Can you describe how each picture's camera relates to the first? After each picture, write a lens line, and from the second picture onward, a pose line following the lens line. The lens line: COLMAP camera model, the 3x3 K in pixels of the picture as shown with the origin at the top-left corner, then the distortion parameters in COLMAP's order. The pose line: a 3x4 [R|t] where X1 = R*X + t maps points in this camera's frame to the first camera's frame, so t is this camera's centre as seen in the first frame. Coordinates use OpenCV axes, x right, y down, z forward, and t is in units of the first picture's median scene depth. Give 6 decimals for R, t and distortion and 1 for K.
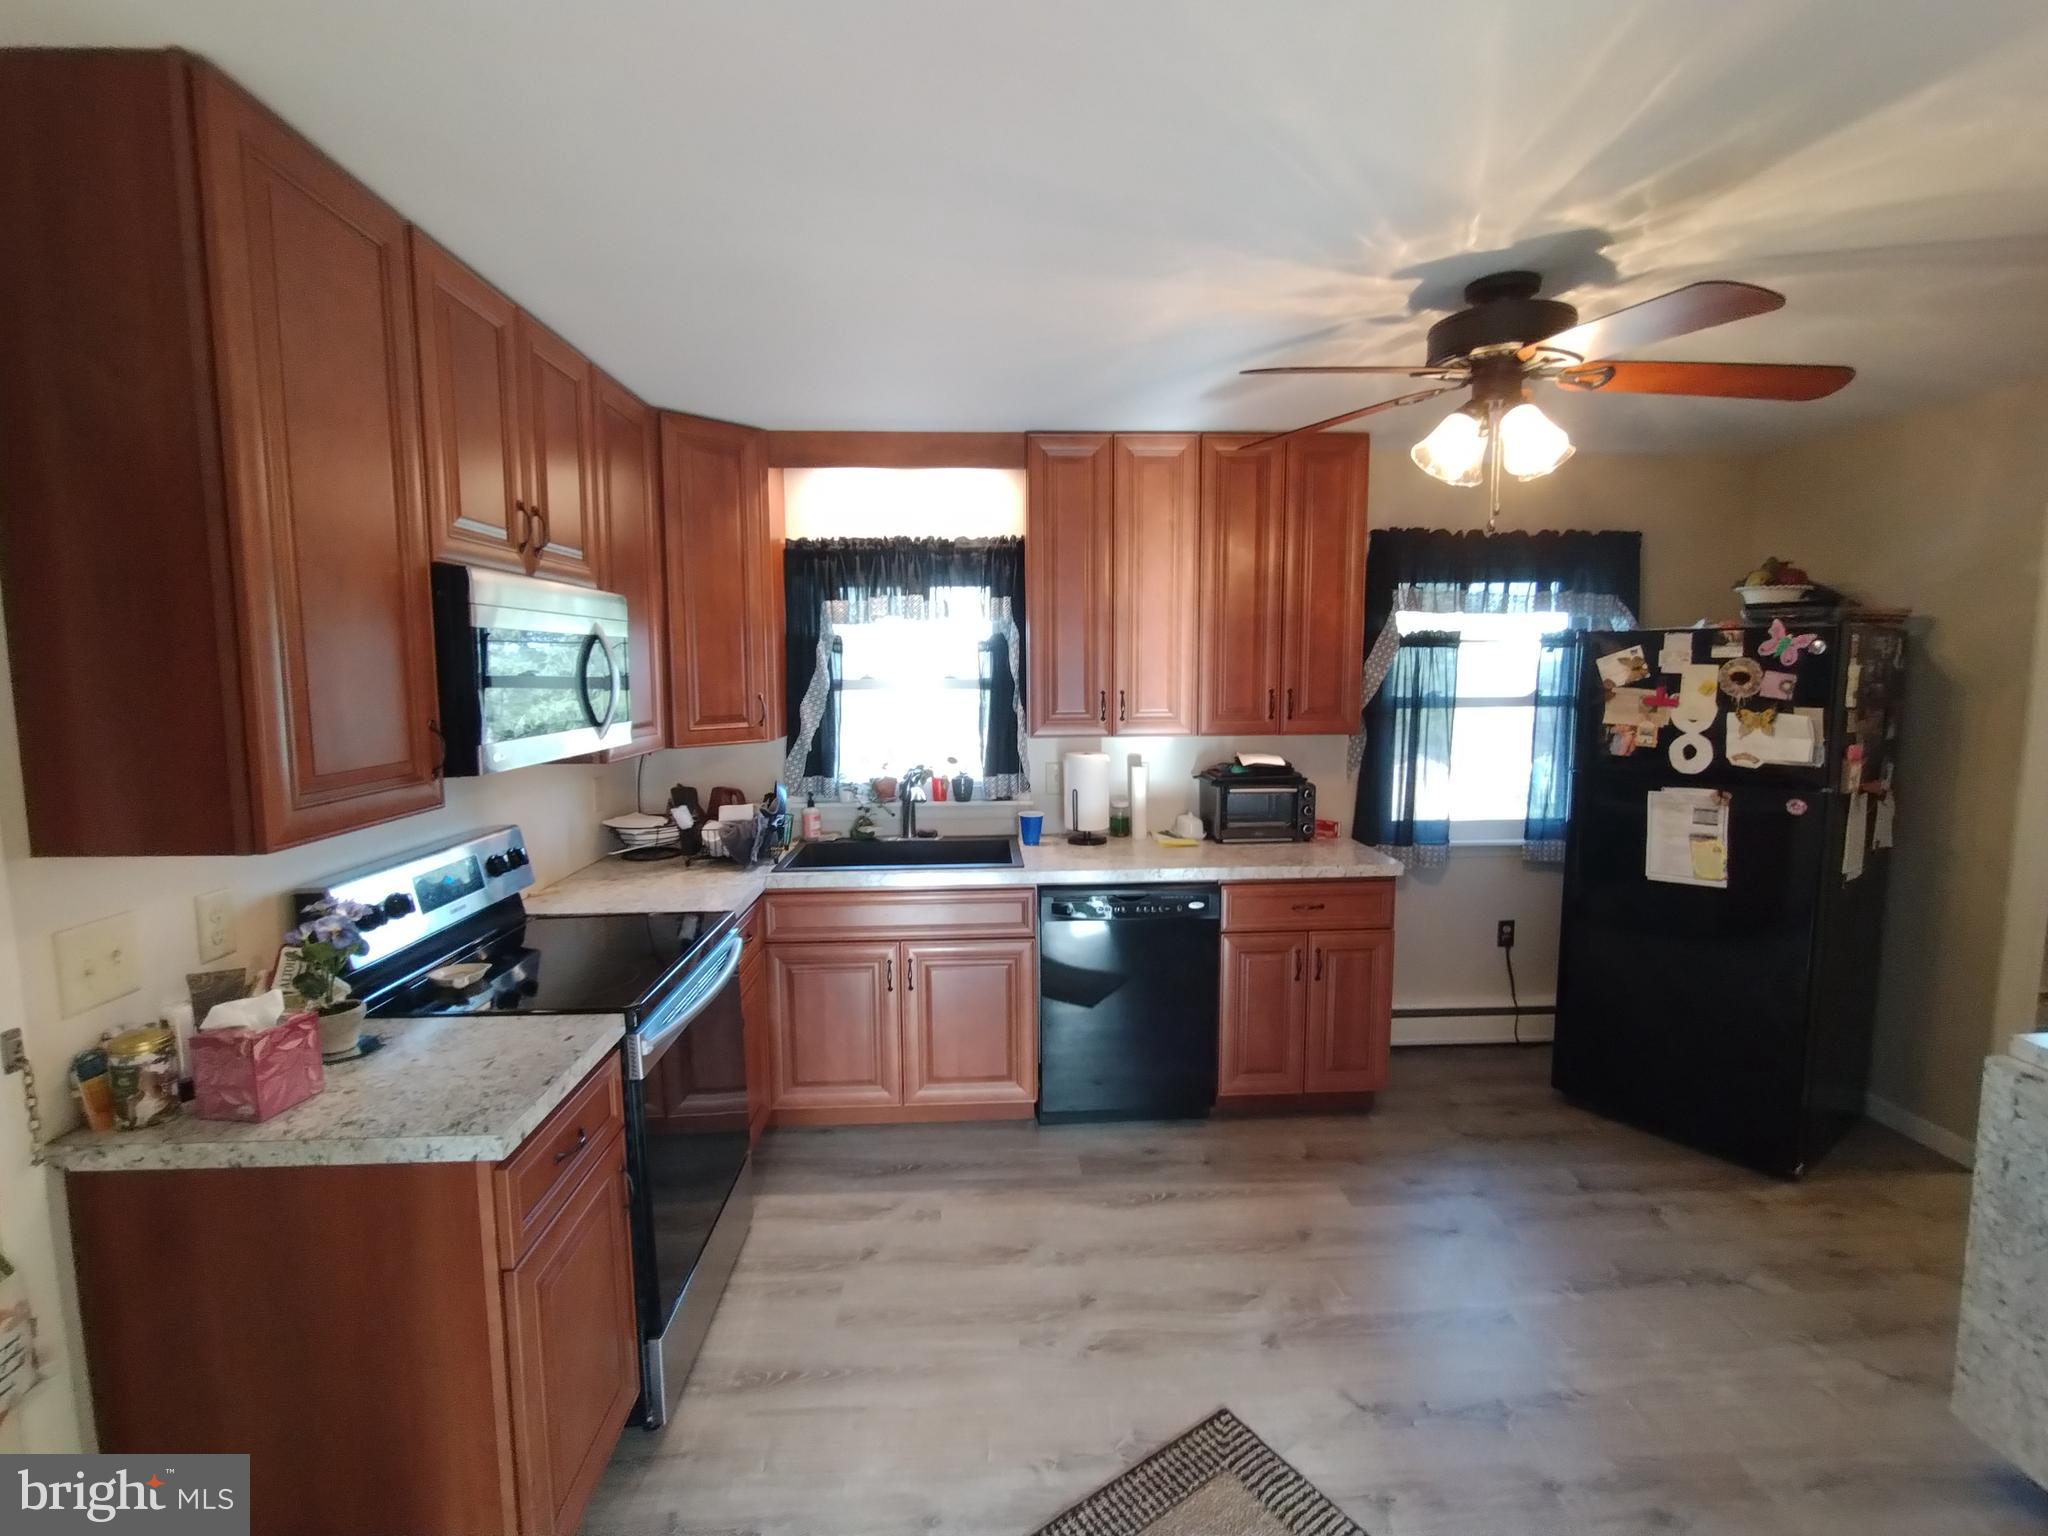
lens RADIAL K [[921.0, 0, 1025.3], [0, 921.0, 759.9], [0, 0, 1]] dist [-0.003799, 0.000834]
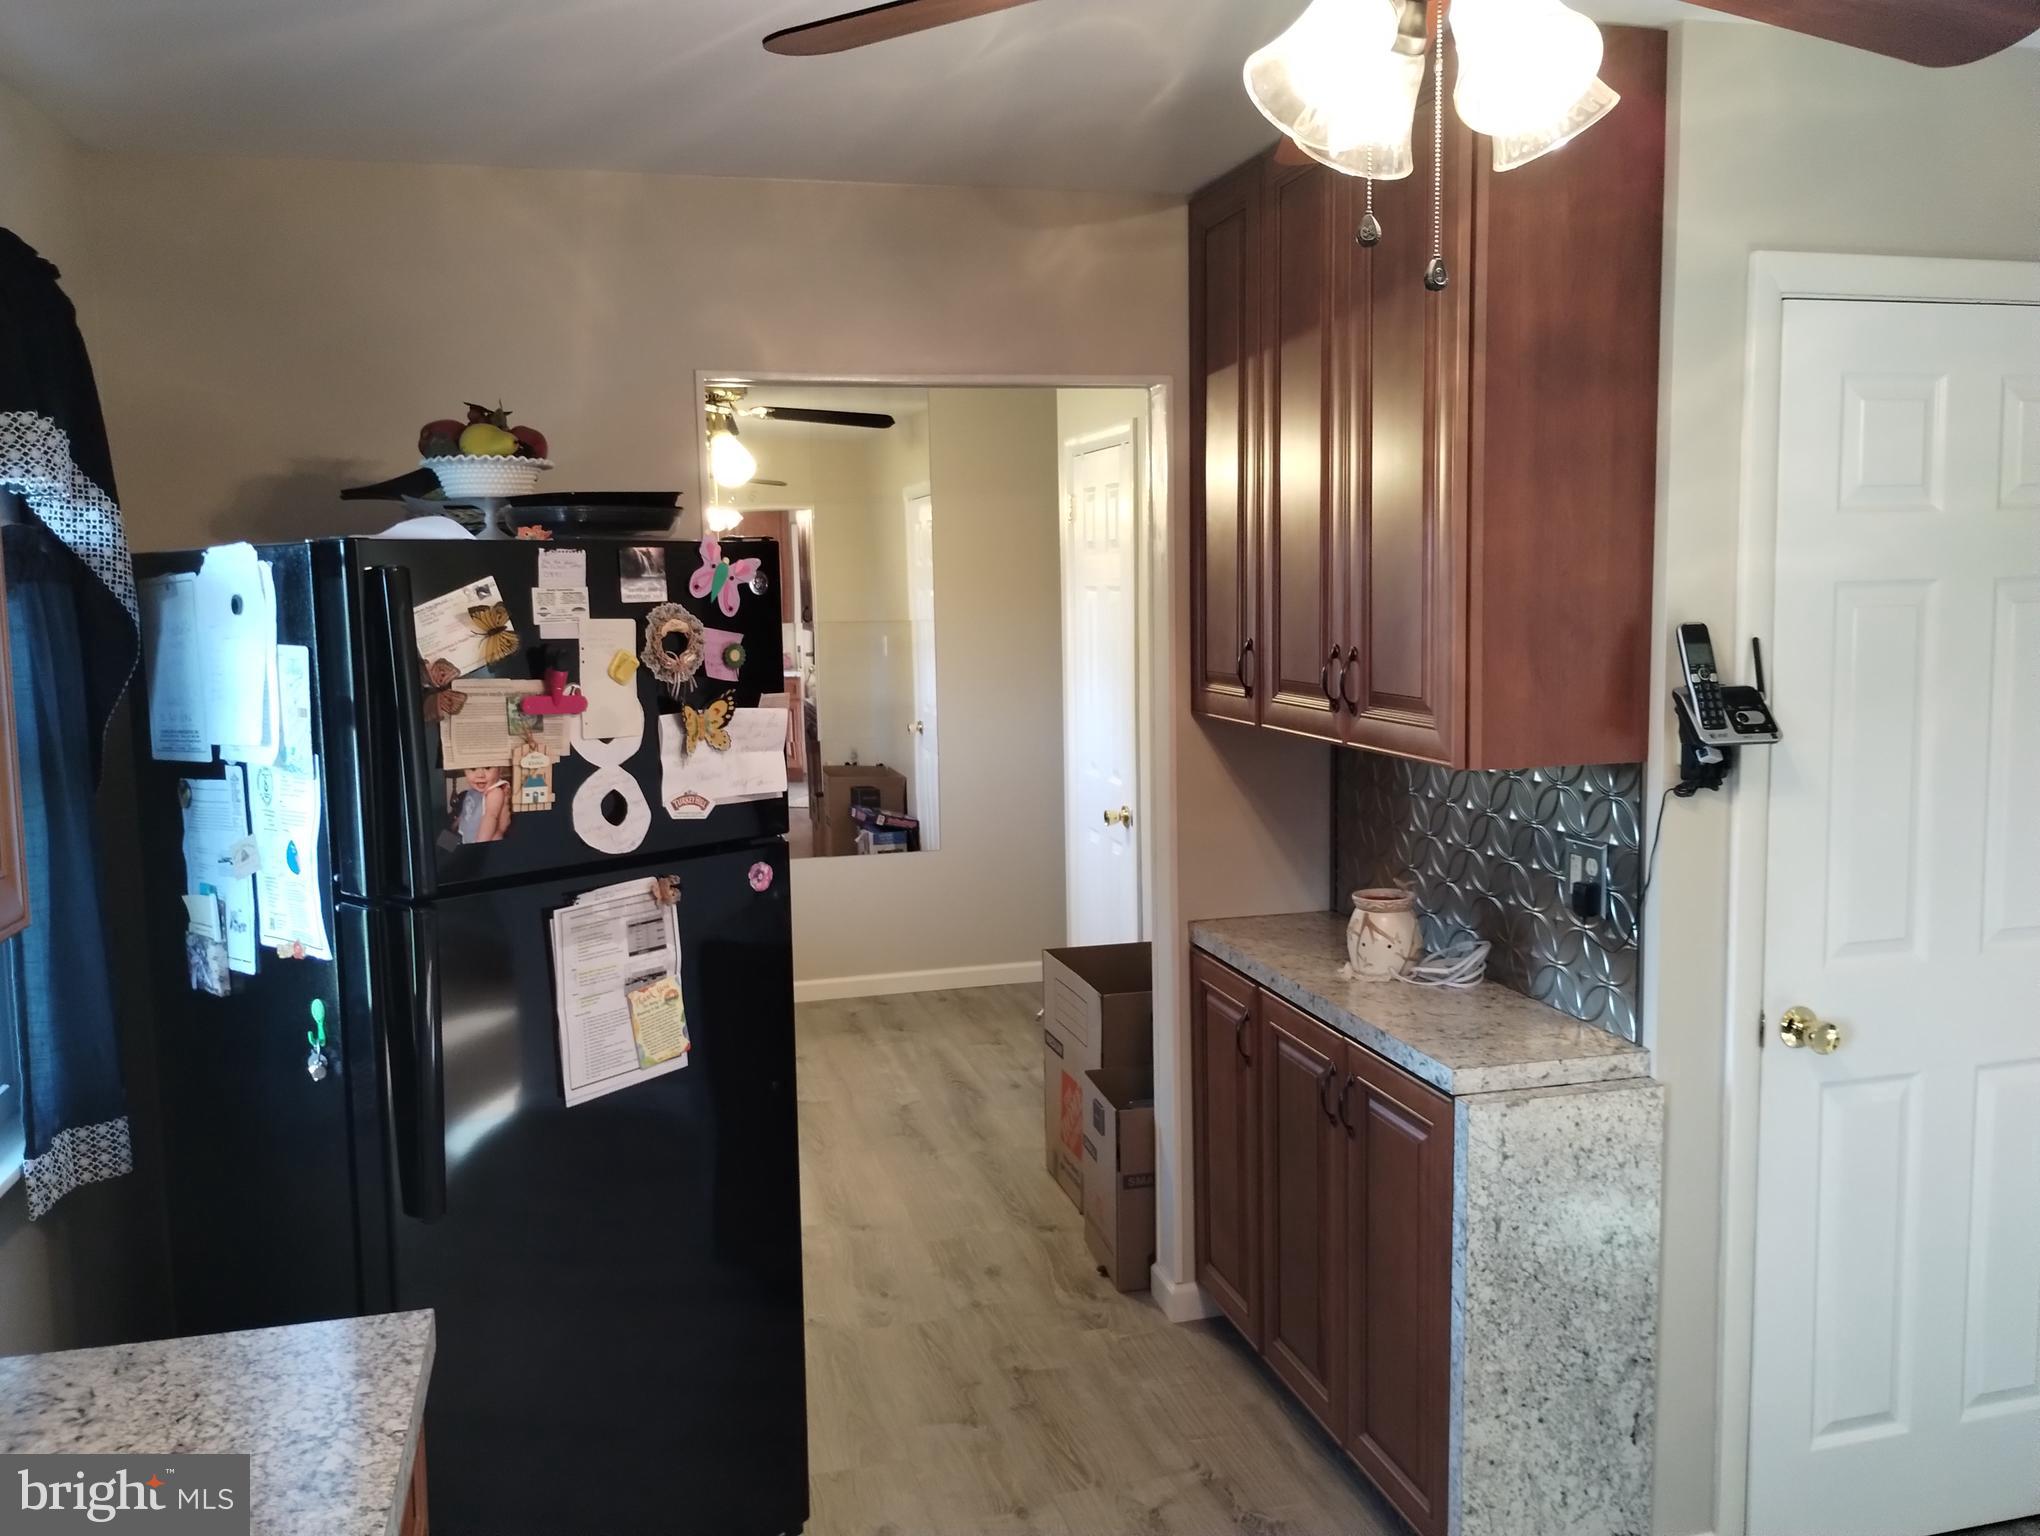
lens RADIAL K [[1679.6, 0, 1023.1], [0, 1679.6, 760.3], [0, 0, 1]] dist [0.074176, -0.093584]
pose [[-0.209961, -0.093860, 0.973194, -0.194733], [0.121135, 0.985215, 0.121153, -0.148661], [-0.970177, 0.143325, -0.195487, 1.303999]]
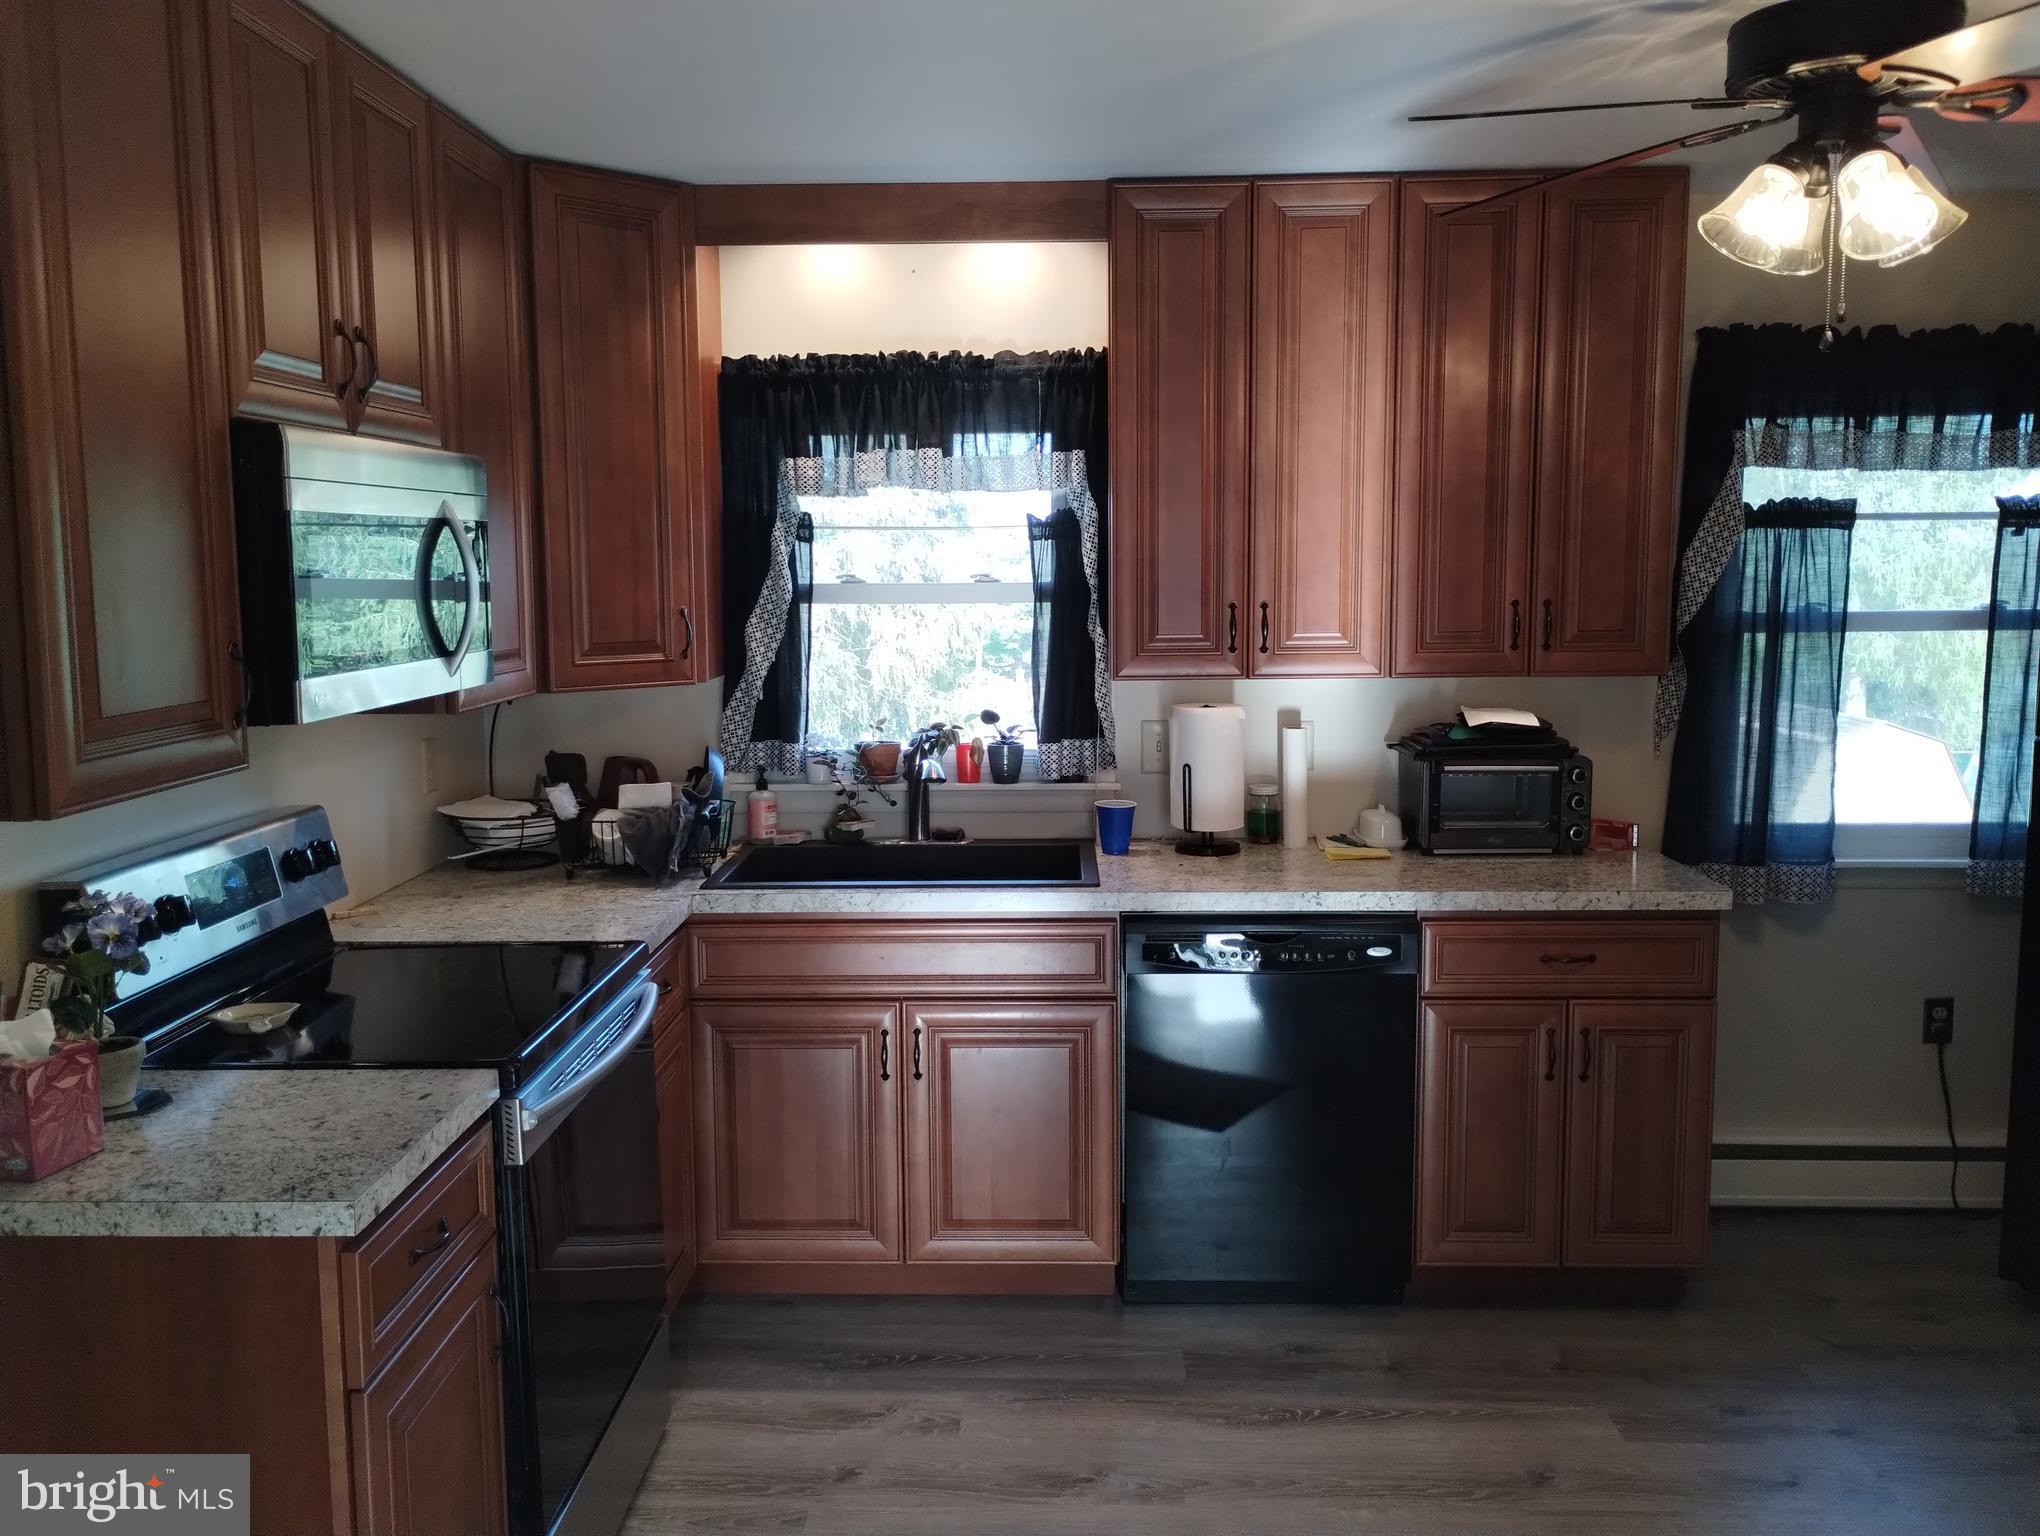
lens RADIAL K [[1679.6, 0, 1023.1], [0, 1679.6, 760.3], [0, 0, 1]] dist [0.074176, -0.093584]
pose [[0.997371, 0.007635, -0.072057, 0.027180], [-0.006232, 0.999787, 0.019672, 0.008419], [0.072192, -0.019171, 0.997207, -0.131269]]
